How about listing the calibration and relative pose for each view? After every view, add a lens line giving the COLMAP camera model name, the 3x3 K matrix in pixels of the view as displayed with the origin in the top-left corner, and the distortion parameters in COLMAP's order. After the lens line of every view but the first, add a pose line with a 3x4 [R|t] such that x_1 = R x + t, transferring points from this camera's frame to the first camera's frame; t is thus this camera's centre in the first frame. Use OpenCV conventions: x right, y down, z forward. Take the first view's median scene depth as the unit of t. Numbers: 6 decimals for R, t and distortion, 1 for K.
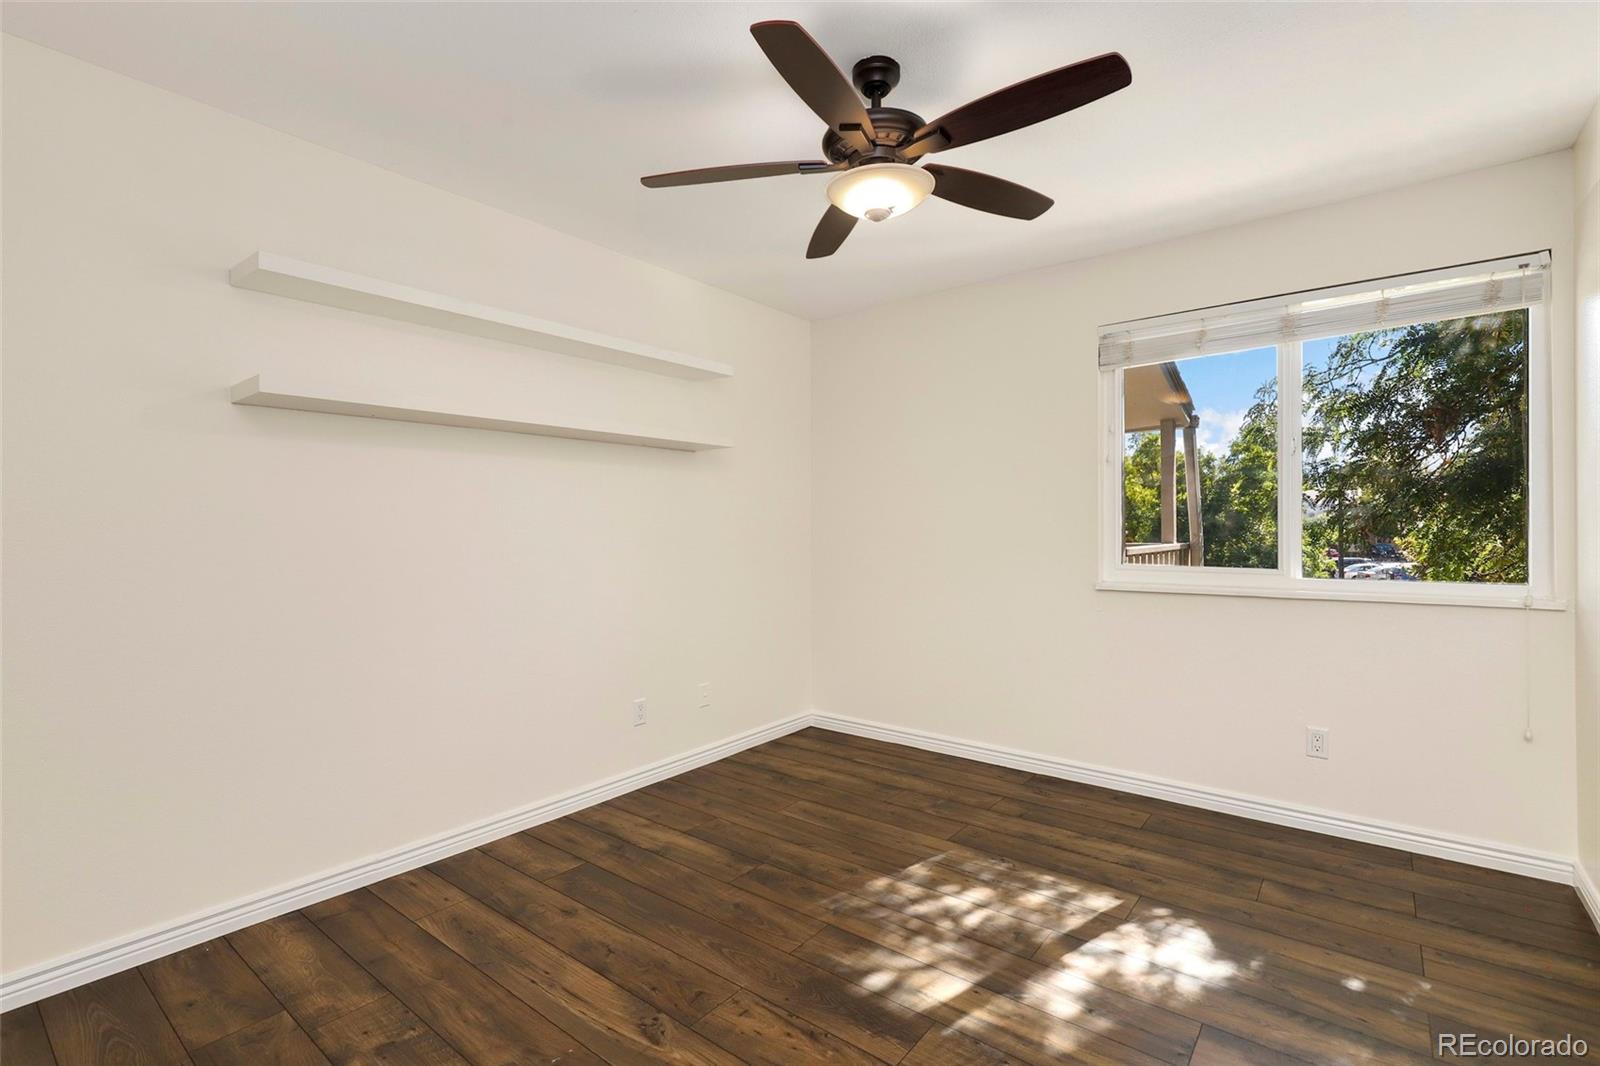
lens RADIAL K [[735.3, 0, 791.8], [0, 735.3, 527.3], [0, 0, 1]] dist [0.000849, 0.000305]
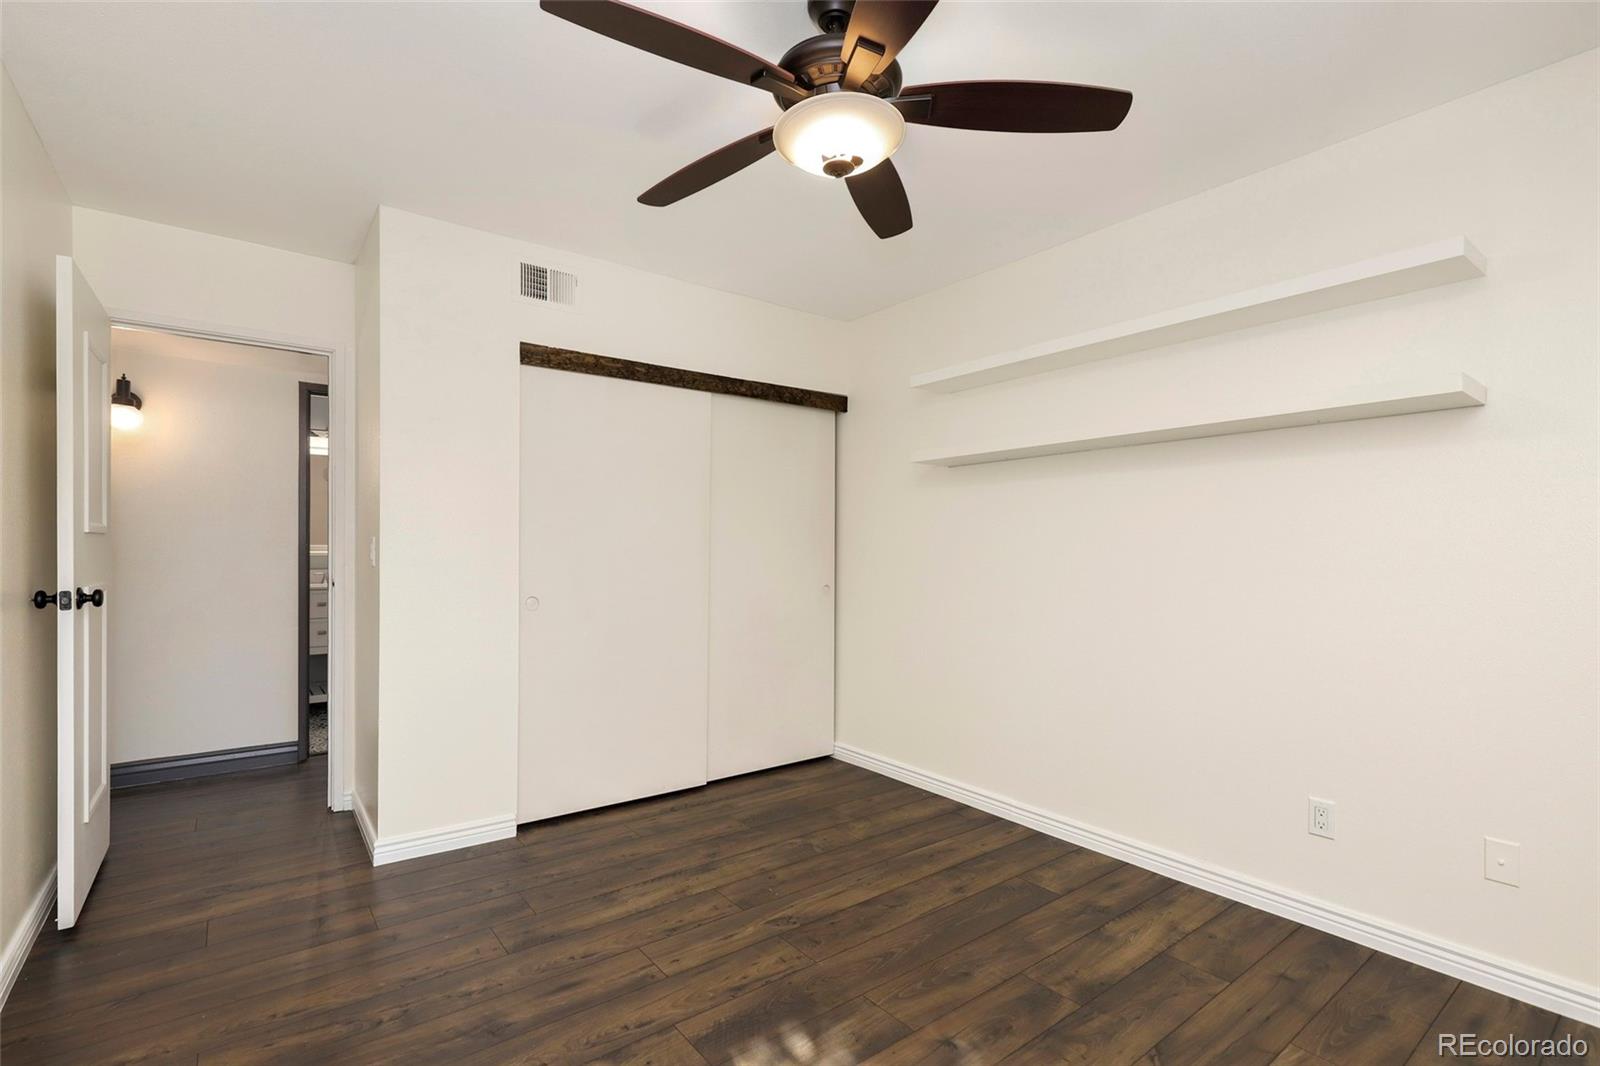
lens RADIAL K [[735.3, 0, 794.8], [0, 735.3, 536.2], [0, 0, 1]] dist [0.000849, 0.000305]
pose [[-0.230907, -0.004693, -0.972964, 0.828827], [-0.001711, 0.999989, -0.004417, -0.010166], [0.972974, 0.000645, -0.230913, 0.989973]]
